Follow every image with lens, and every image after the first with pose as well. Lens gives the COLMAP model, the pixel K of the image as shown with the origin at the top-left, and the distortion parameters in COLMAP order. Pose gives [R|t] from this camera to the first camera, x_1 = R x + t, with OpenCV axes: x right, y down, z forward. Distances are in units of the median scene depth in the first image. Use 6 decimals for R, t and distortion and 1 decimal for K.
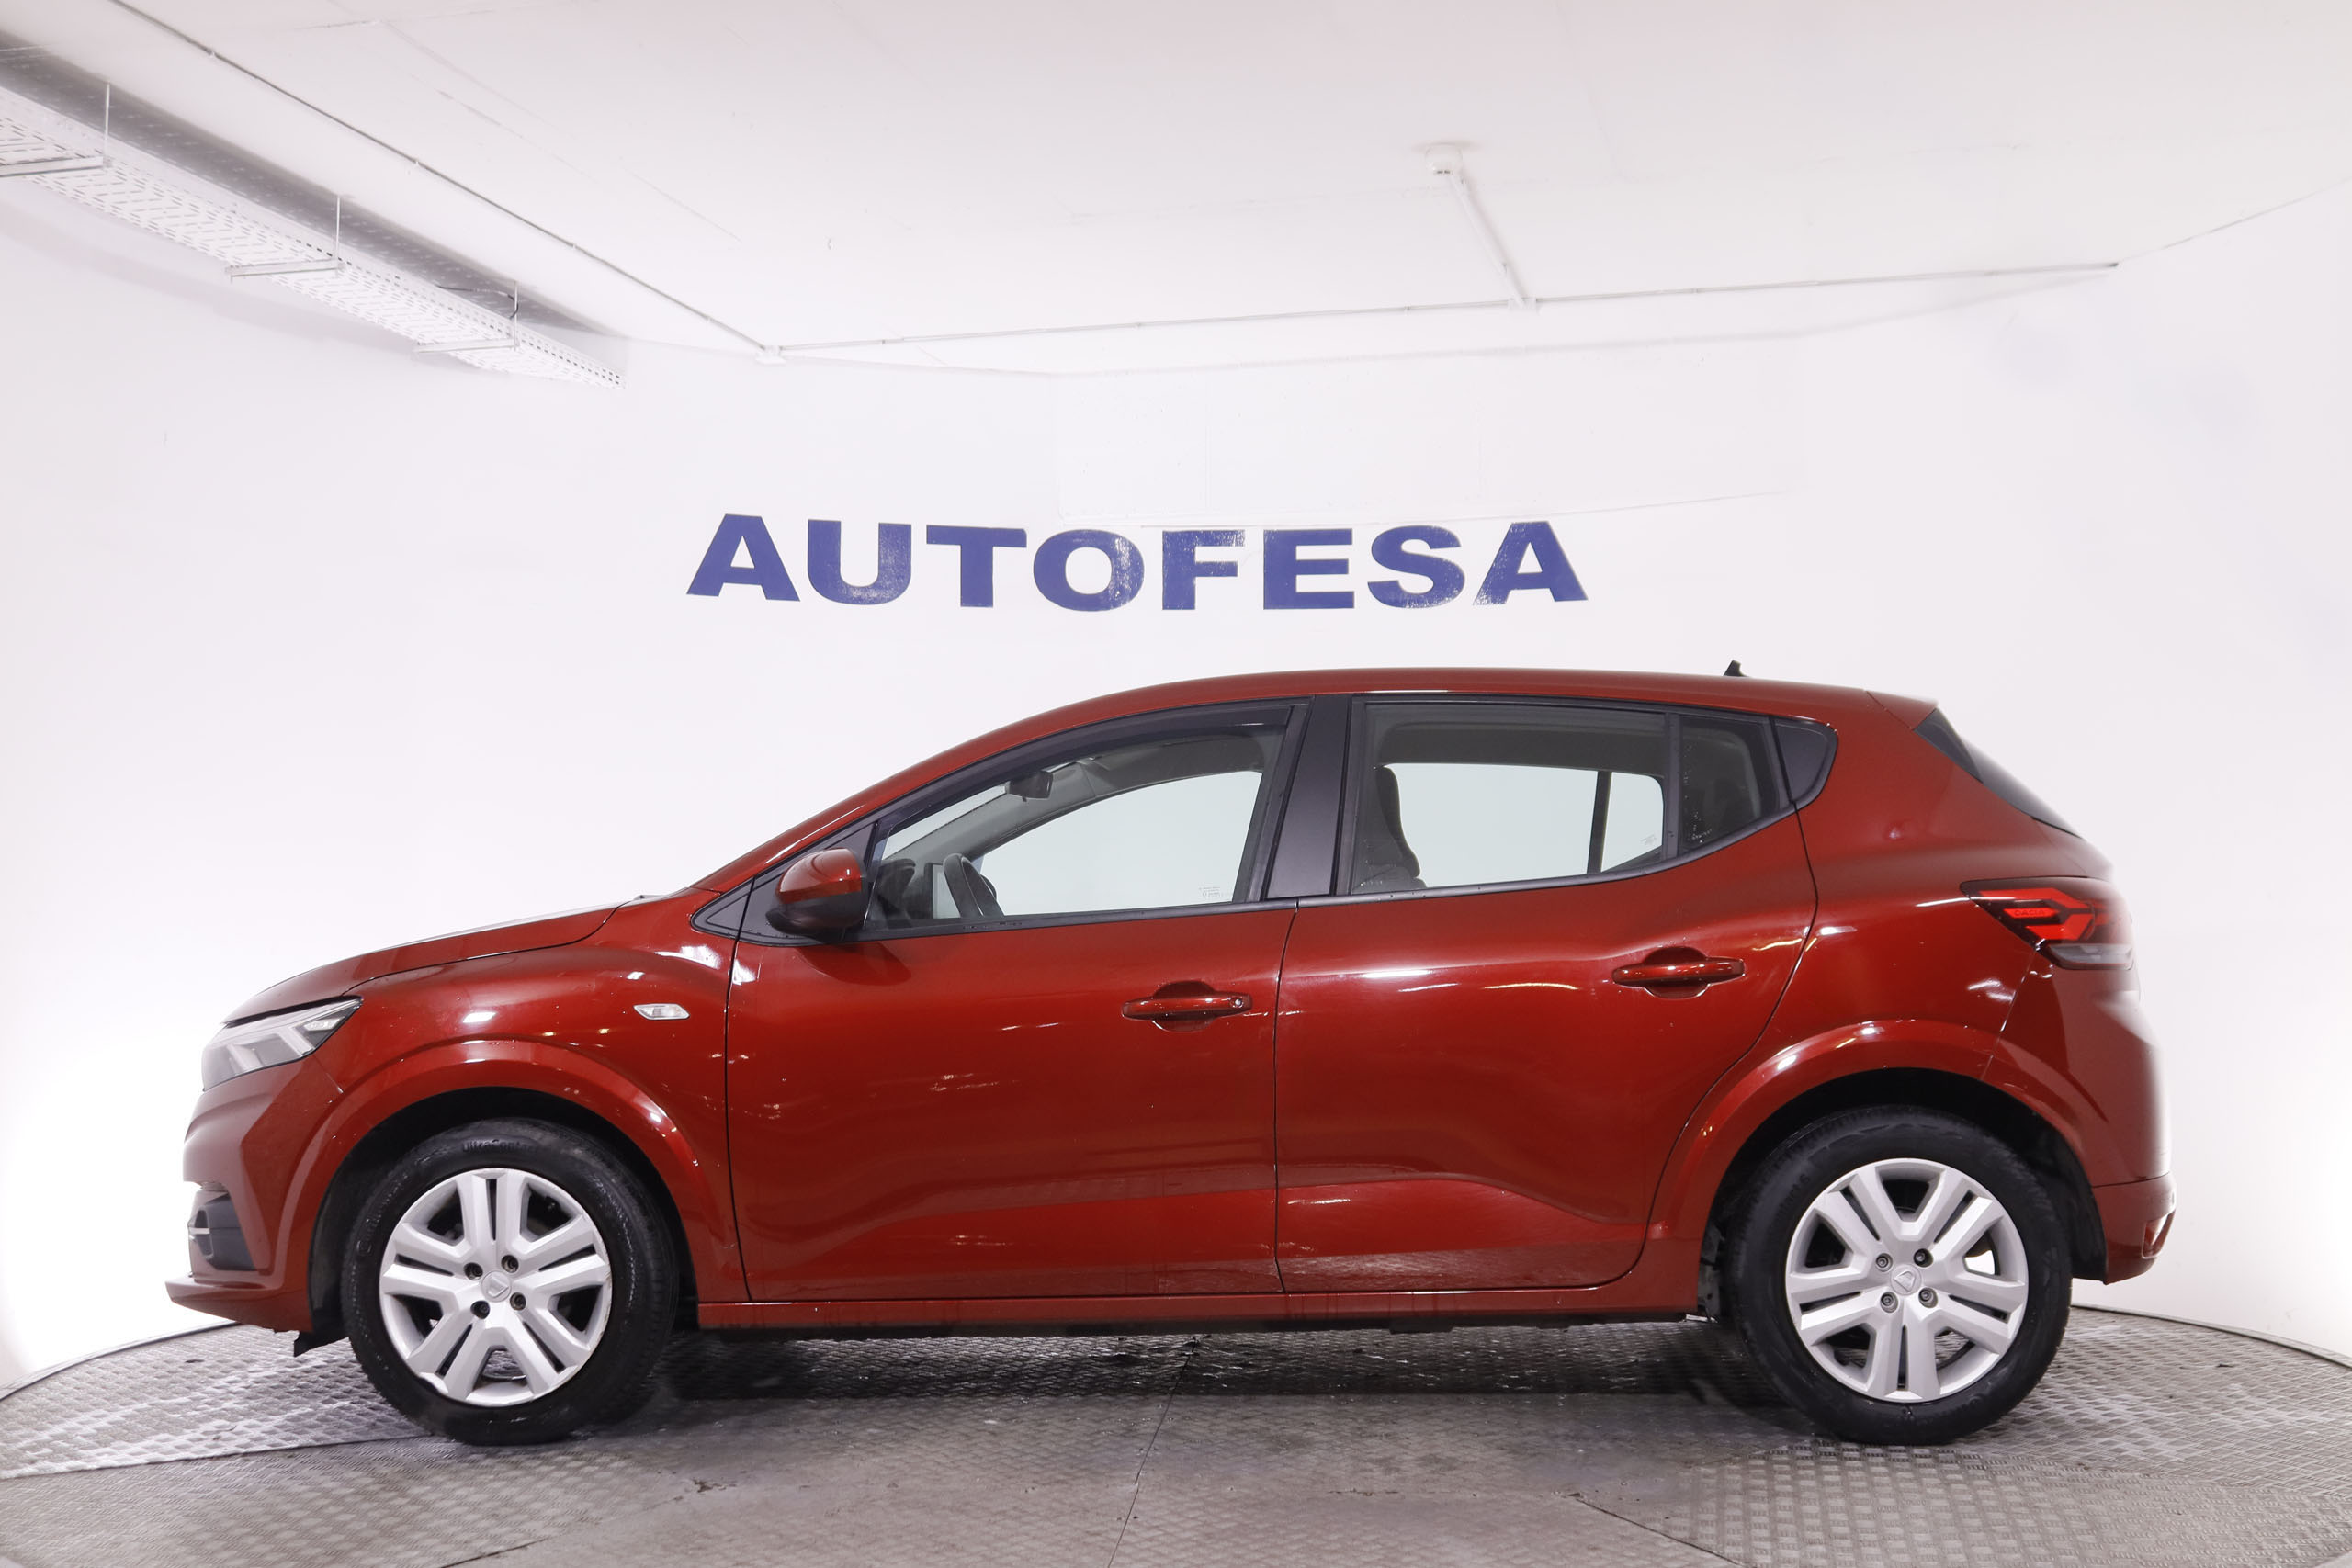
lens RADIAL K [[2782.5, 0, 1176.0], [0, 2782.5, 784.0], [0, 0, 1]] dist [-0.094444, 0.010041]
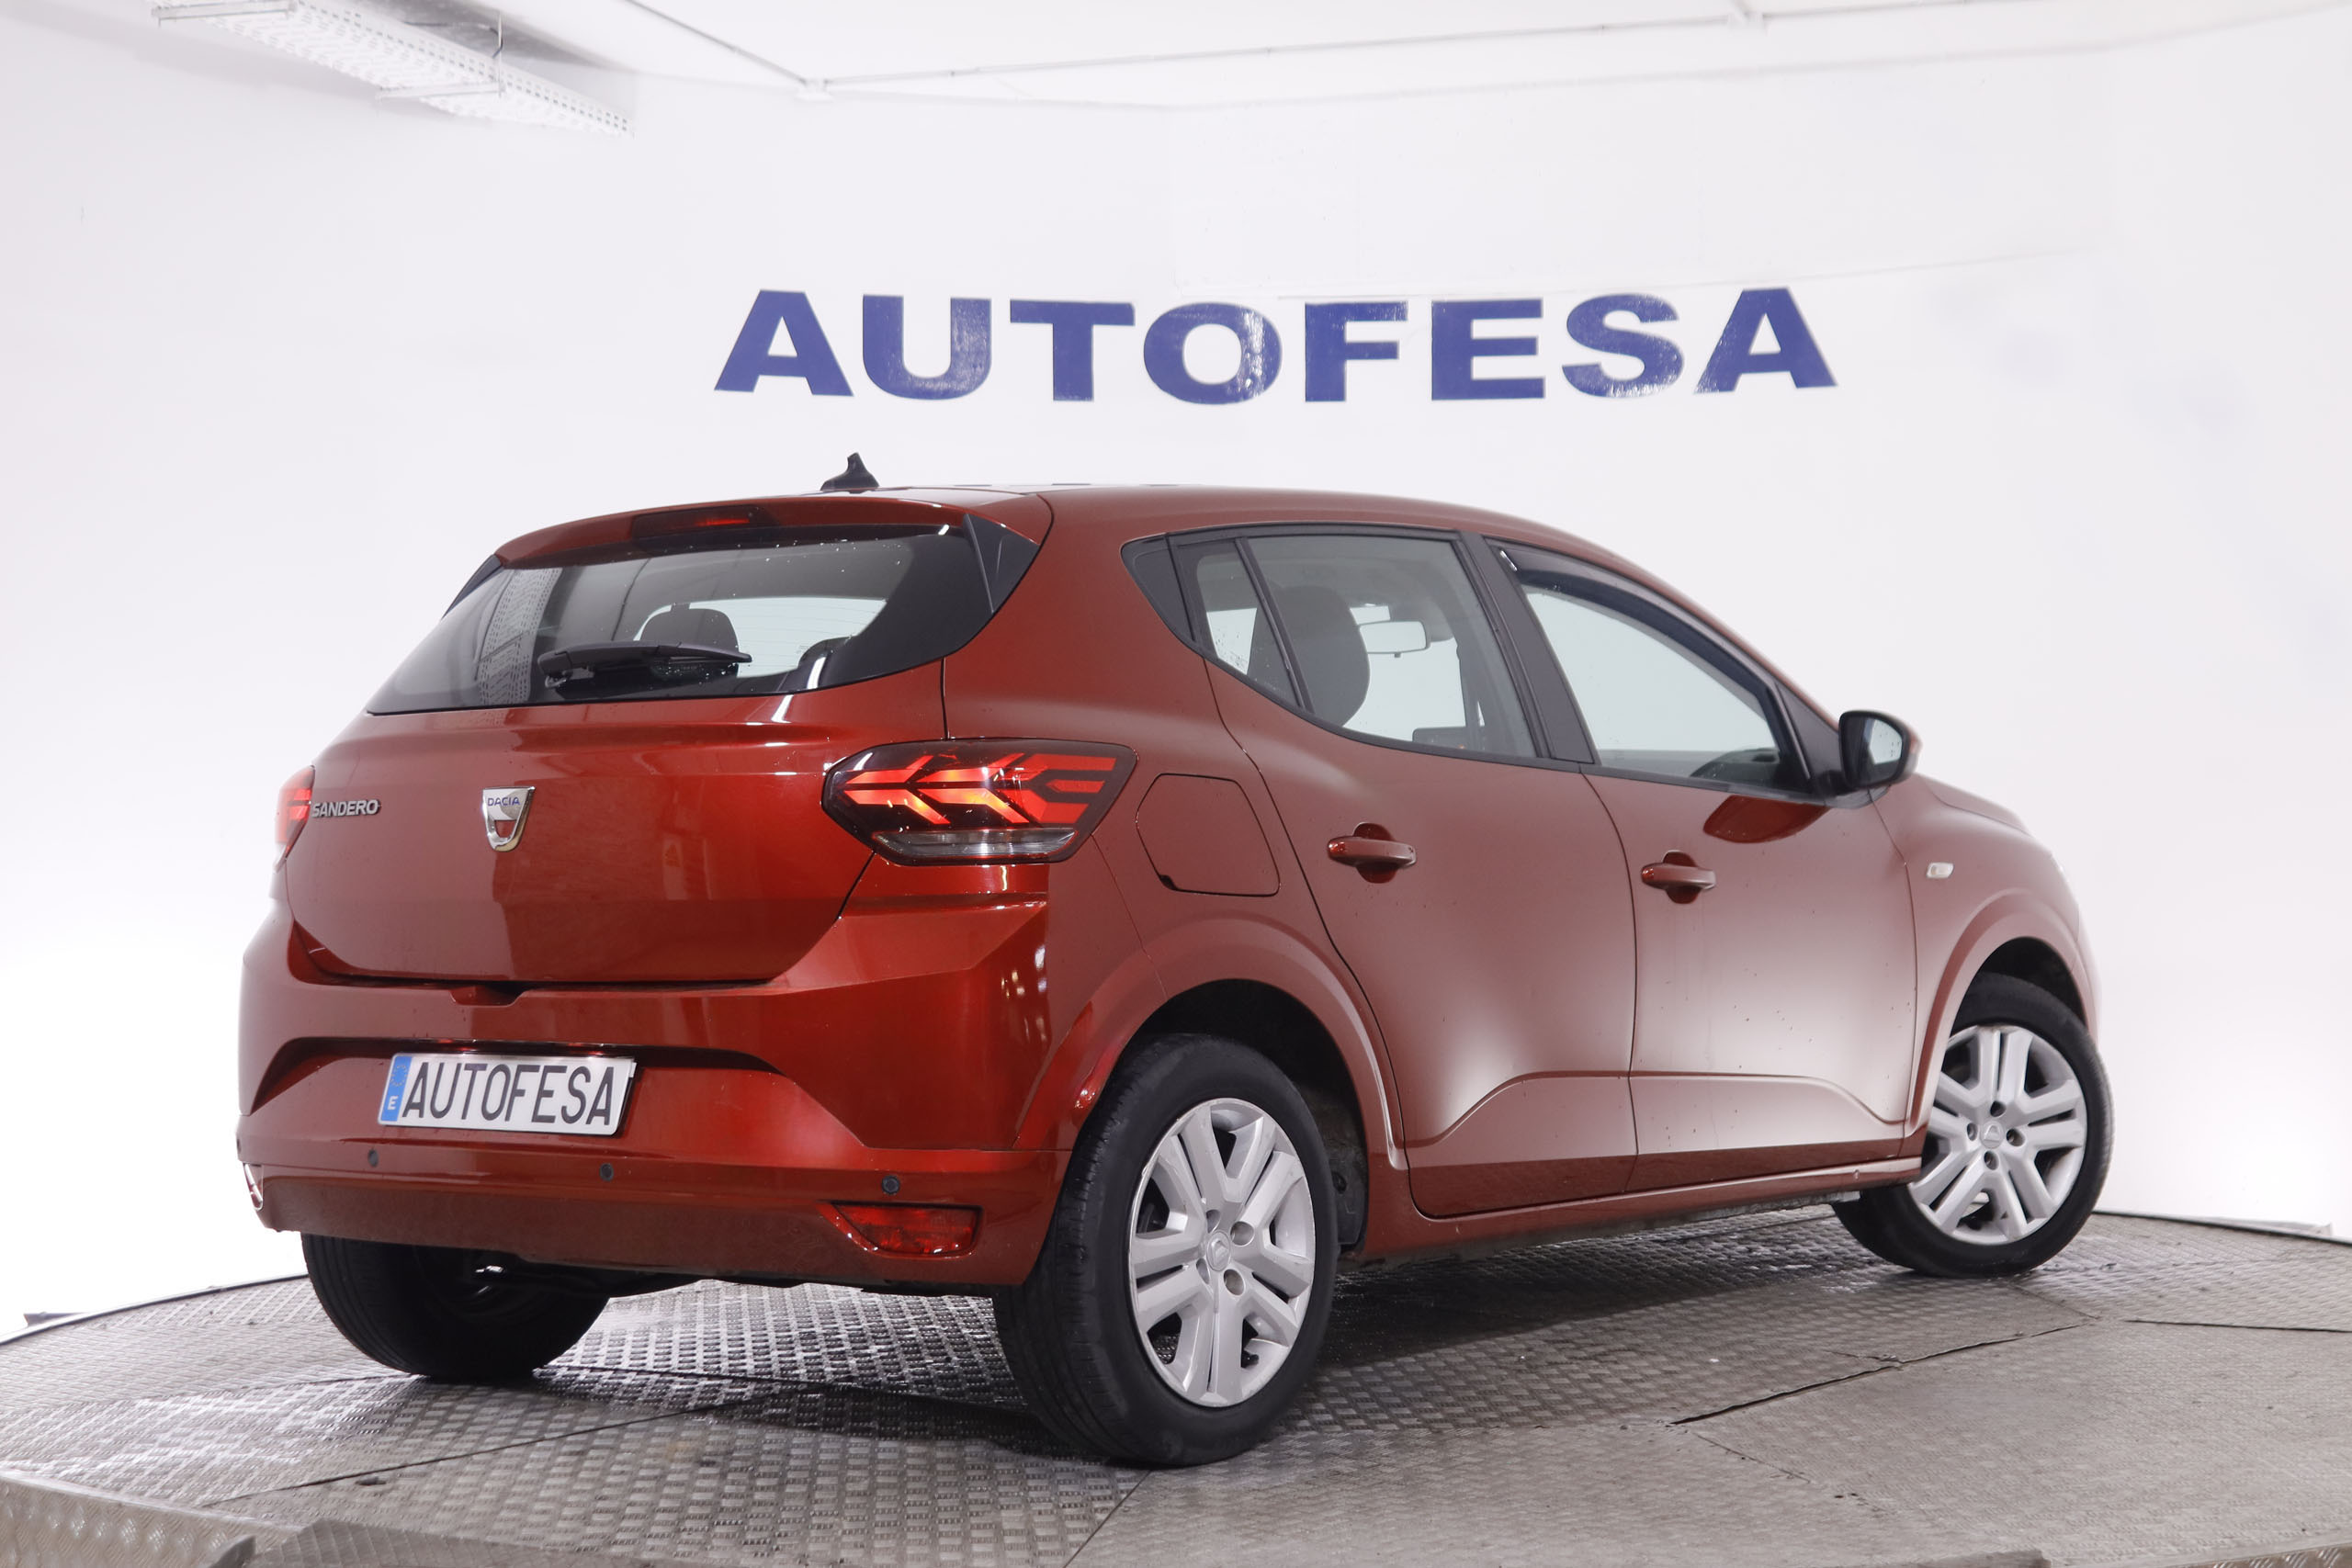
lens RADIAL K [[3918.4, 0, 1176.0], [0, 3918.4, 784.0], [0, 0, 1]] dist [-0.001567, -0.100281]
pose [[0.998394, -0.002877, -0.056573, 0.022818], [0.005663, 0.998775, 0.049149, -0.008973], [0.056363, -0.049390, 0.997188, -0.139725]]
